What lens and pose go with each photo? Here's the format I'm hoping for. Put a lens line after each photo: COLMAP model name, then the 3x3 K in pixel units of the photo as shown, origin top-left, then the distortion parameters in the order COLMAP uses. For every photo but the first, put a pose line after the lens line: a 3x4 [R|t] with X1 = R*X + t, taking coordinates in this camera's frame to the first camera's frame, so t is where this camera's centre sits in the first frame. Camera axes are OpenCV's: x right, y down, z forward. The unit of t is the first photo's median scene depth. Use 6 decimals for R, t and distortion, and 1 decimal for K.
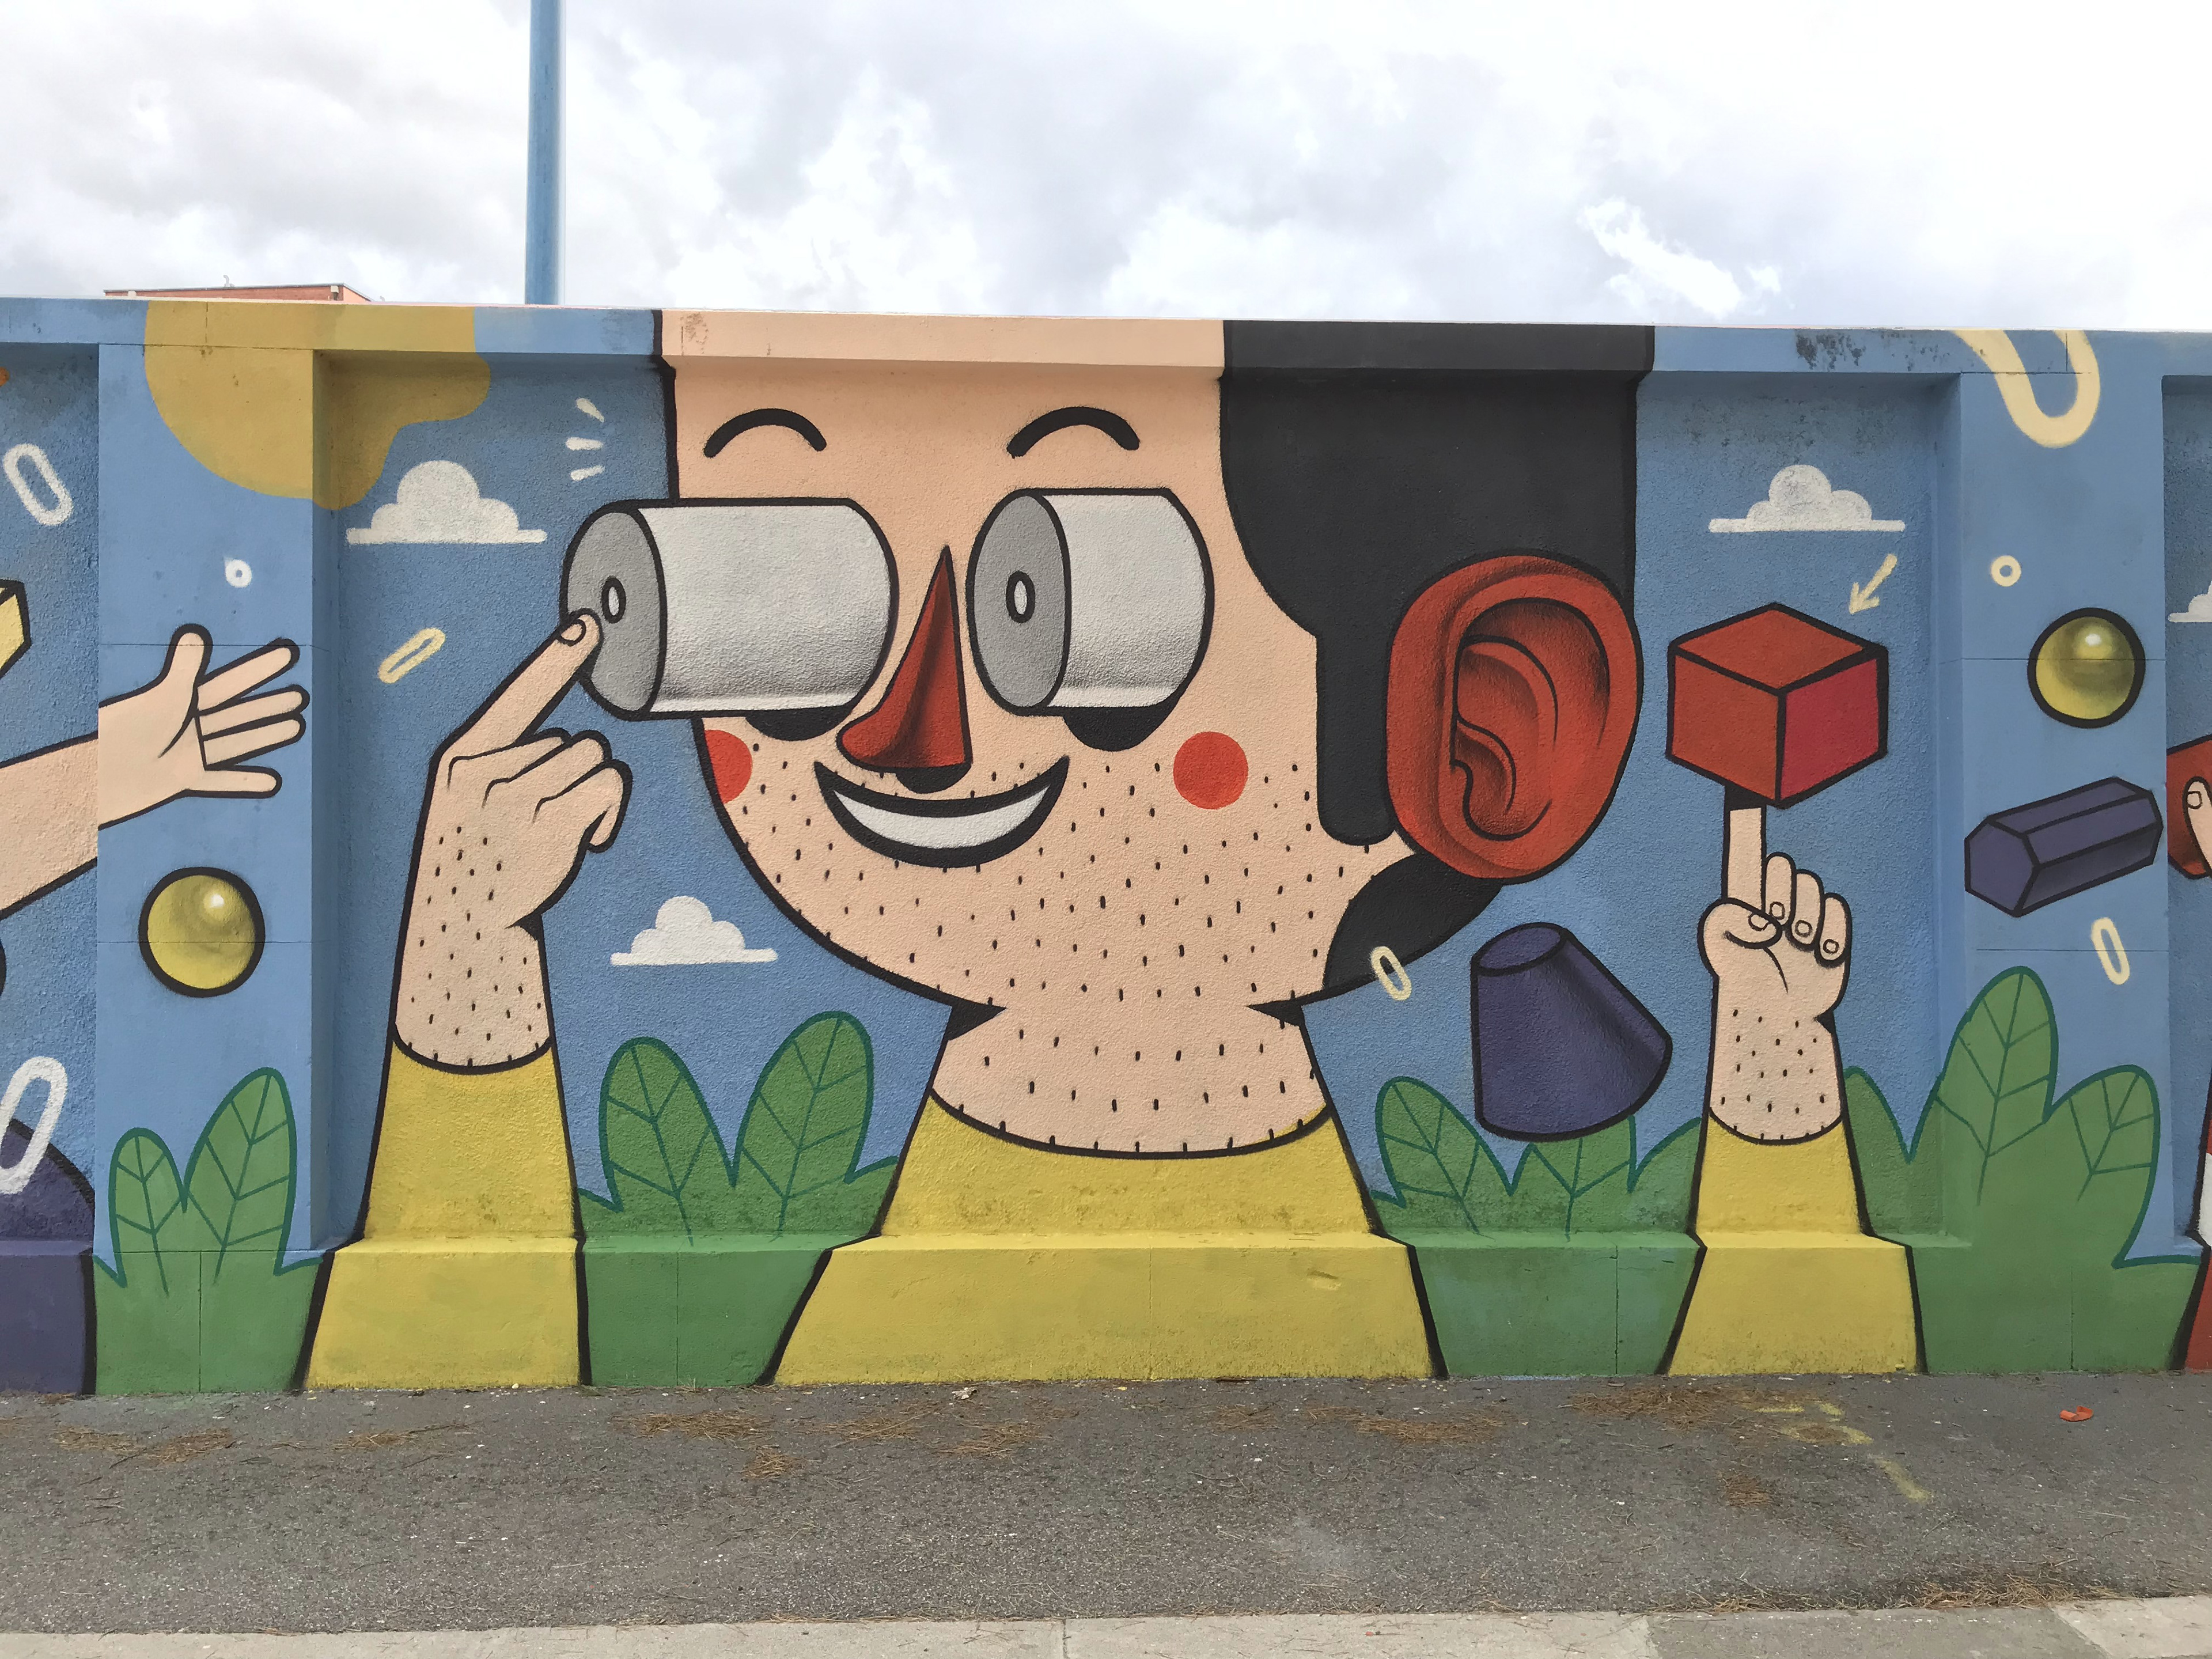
lens RADIAL K [[1910.4, 0, 1108.0], [0, 1910.4, 816.7], [0, 0, 1]] dist [0.032572, 0.000795]
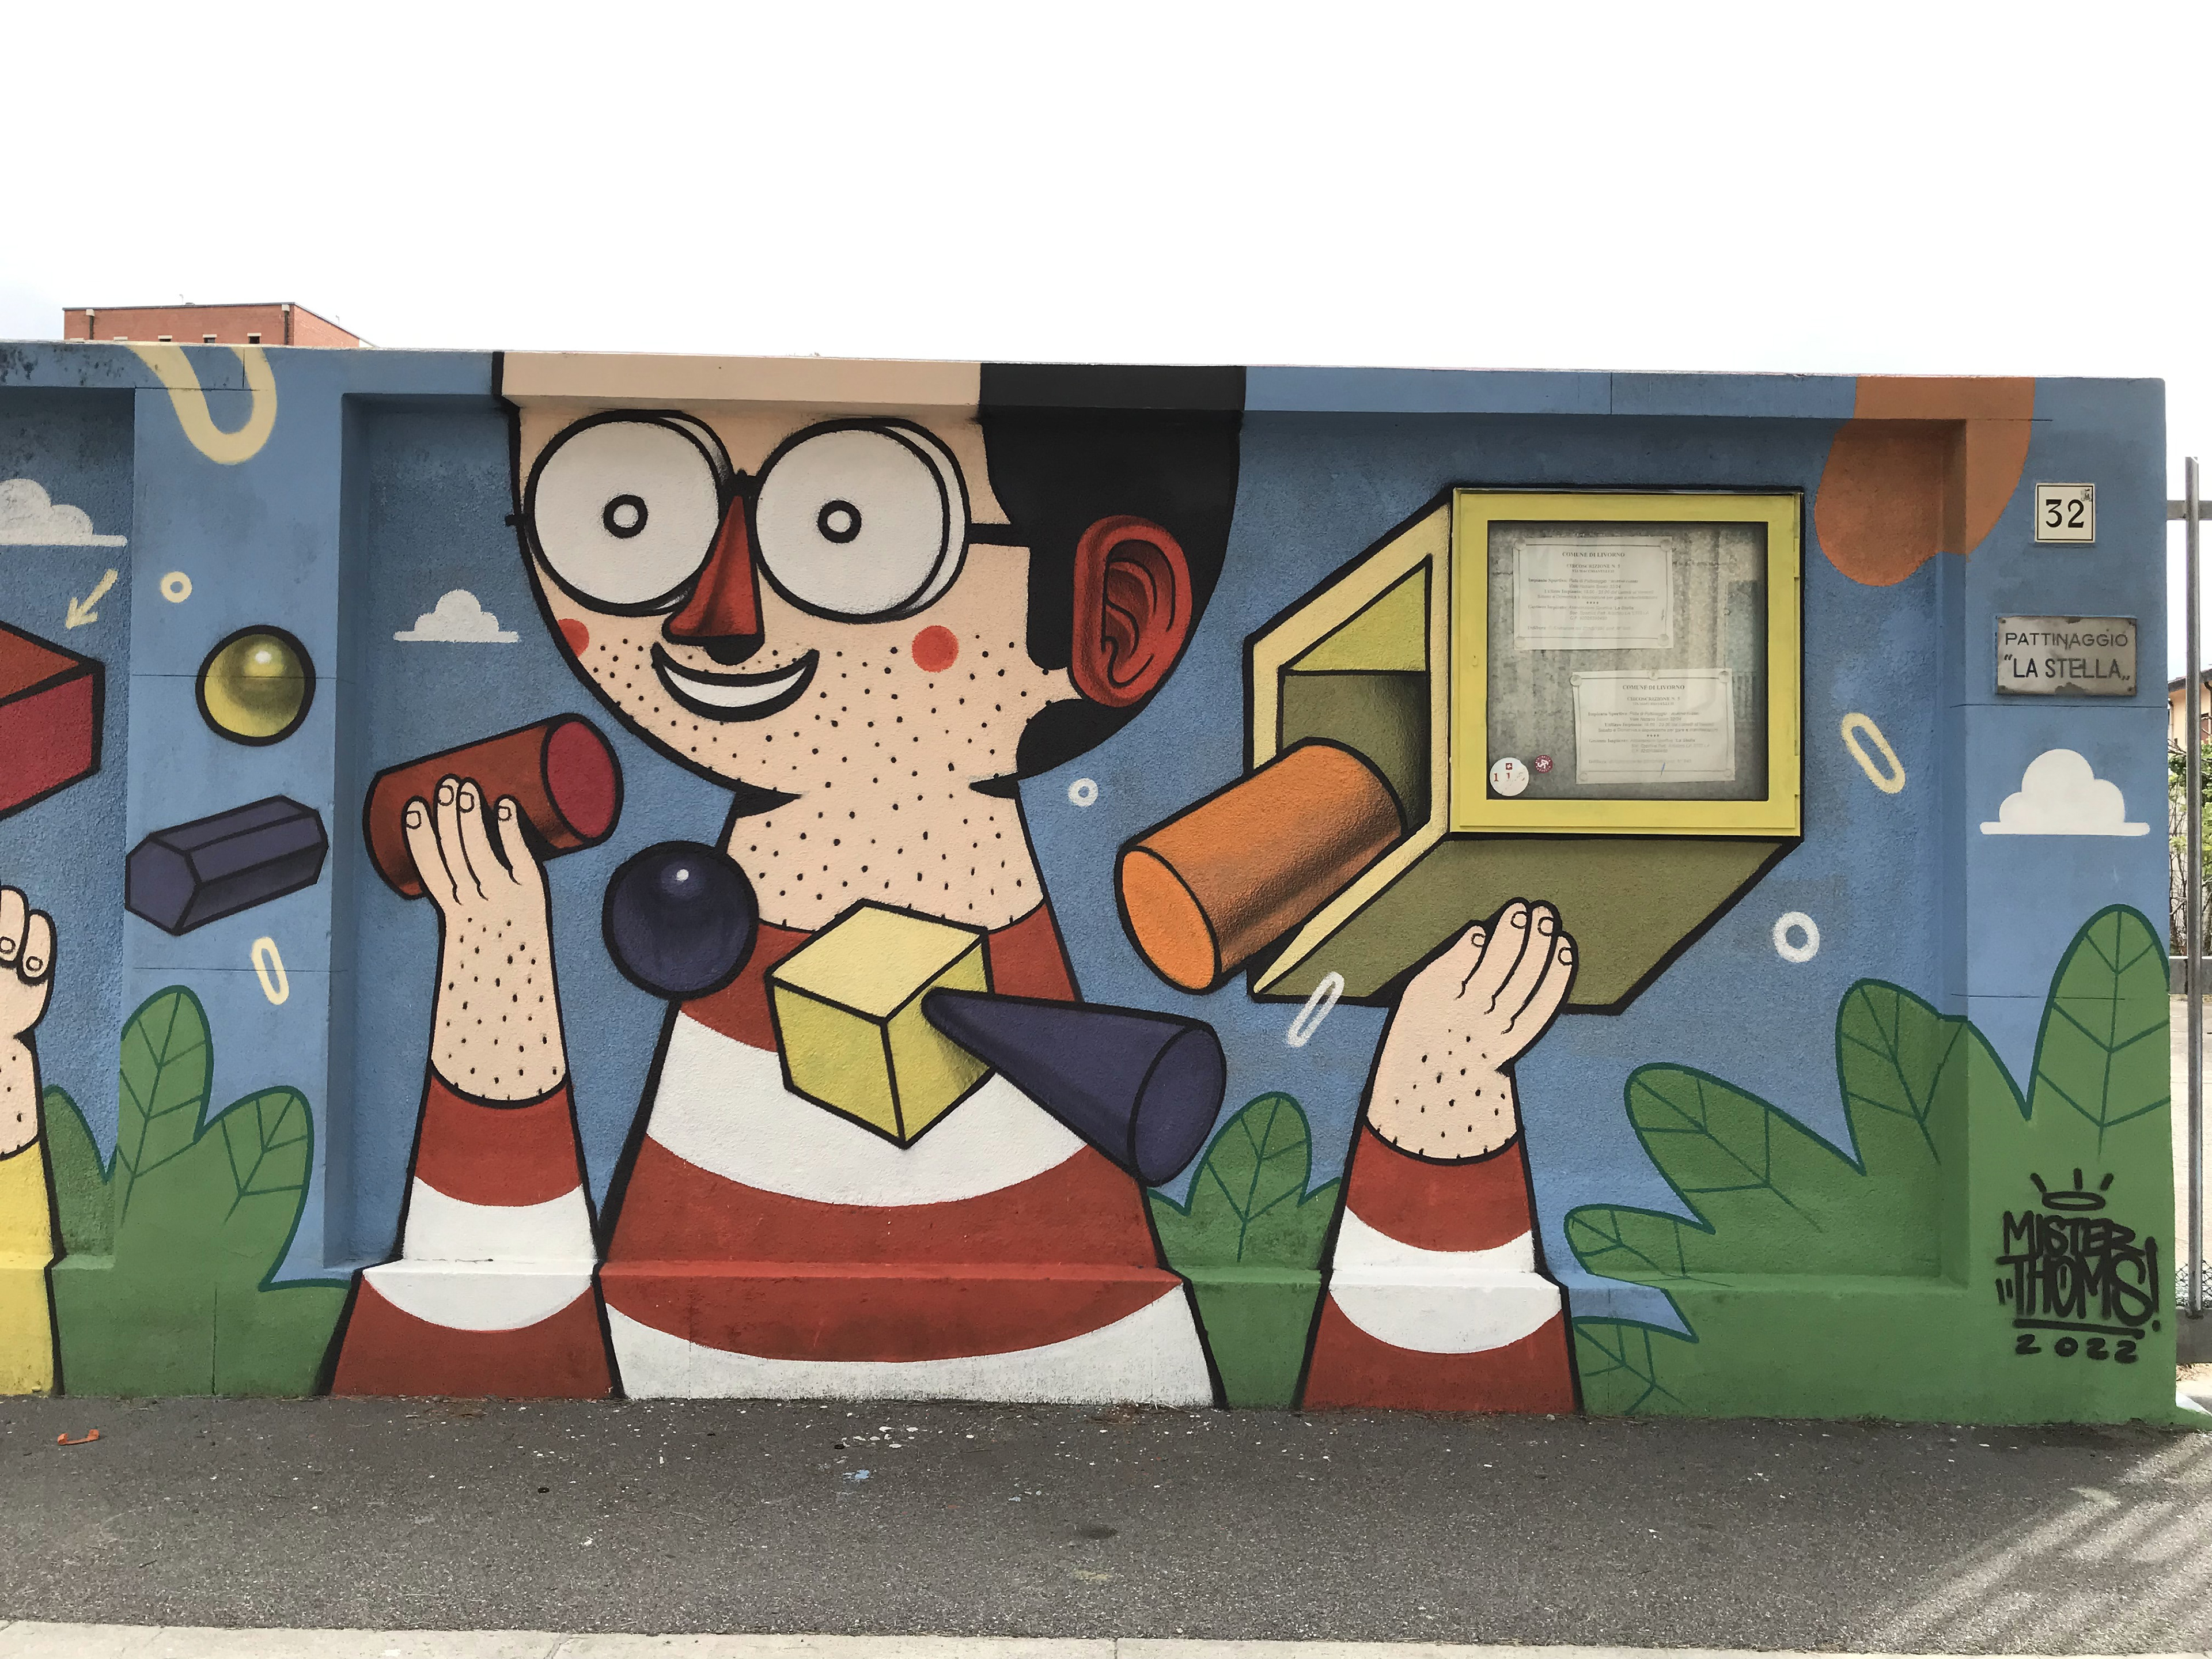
lens RADIAL K [[1826.2, 0, 1100.1], [0, 1826.2, 816.3], [0, 0, 1]] dist [0.040957, -0.049471]
pose [[0.999368, 0.009514, -0.034259, 0.959501], [-0.009949, 0.999872, -0.012564, -0.002040], [0.034135, 0.012897, 0.999334, 0.067724]]
